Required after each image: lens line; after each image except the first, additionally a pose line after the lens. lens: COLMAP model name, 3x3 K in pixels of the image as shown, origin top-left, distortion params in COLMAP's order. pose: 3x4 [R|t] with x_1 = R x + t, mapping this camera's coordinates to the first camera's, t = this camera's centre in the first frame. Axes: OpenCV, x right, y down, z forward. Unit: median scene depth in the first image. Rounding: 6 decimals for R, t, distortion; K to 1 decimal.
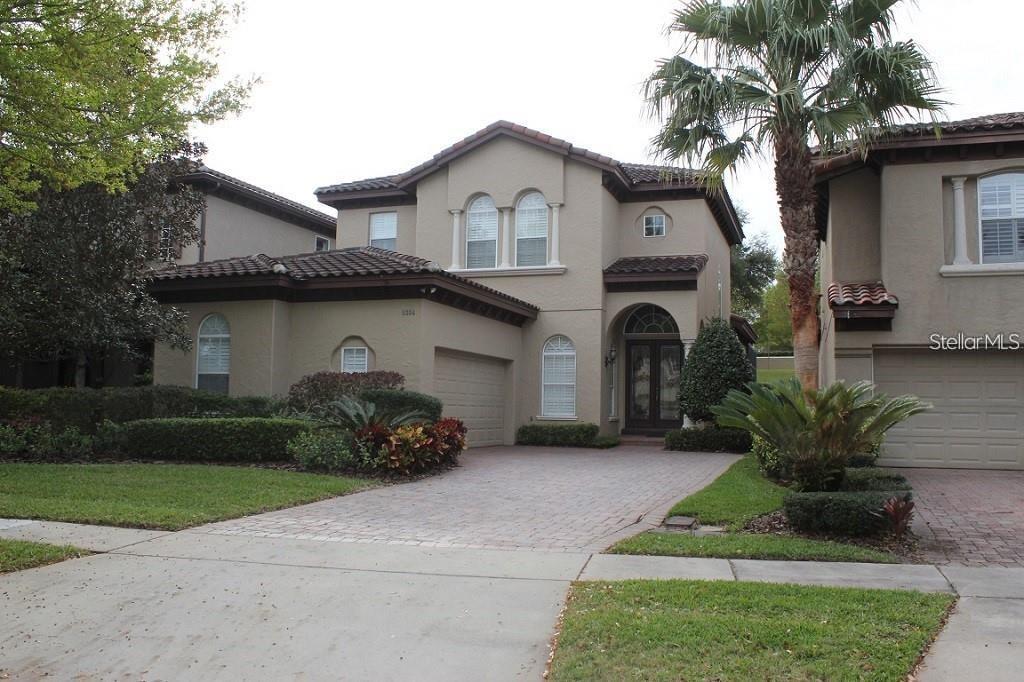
lens RADIAL K [[859.2, 0, 512.0], [0, 859.2, 341.0], [0, 0, 1]] dist [-0.140577, 0.108758]
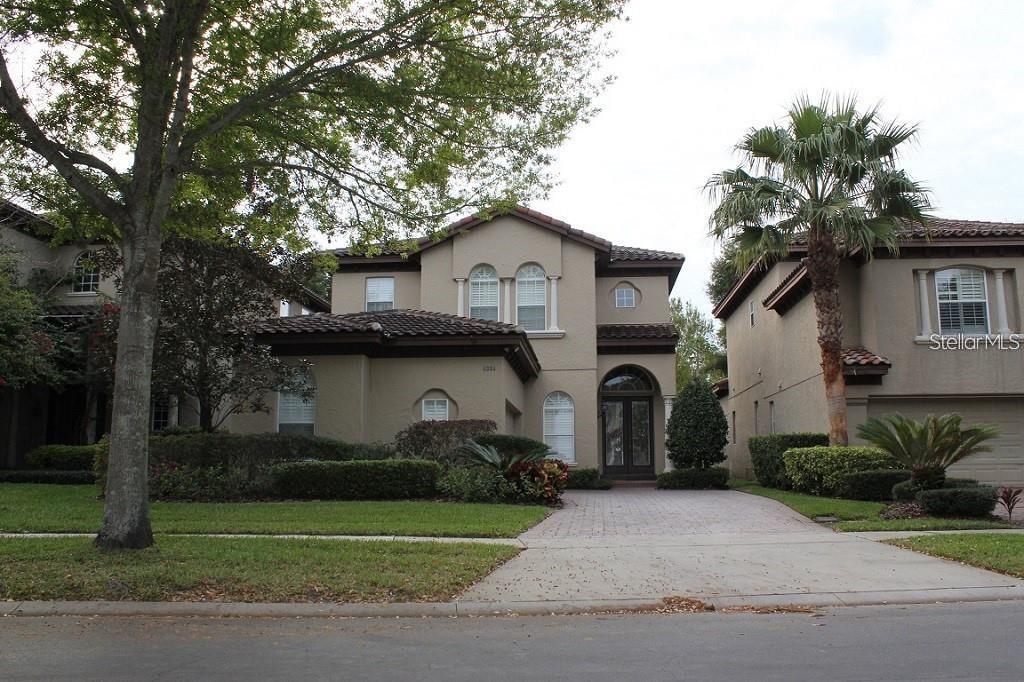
lens RADIAL K [[859.2, 0, 512.0], [0, 859.2, 341.0], [0, 0, 1]] dist [-0.140577, 0.108758]
pose [[0.969672, 0.020206, 0.243572, -0.357698], [-0.001355, 0.997006, -0.077312, 0.018157], [-0.244405, 0.074637, 0.966796, -0.111898]]
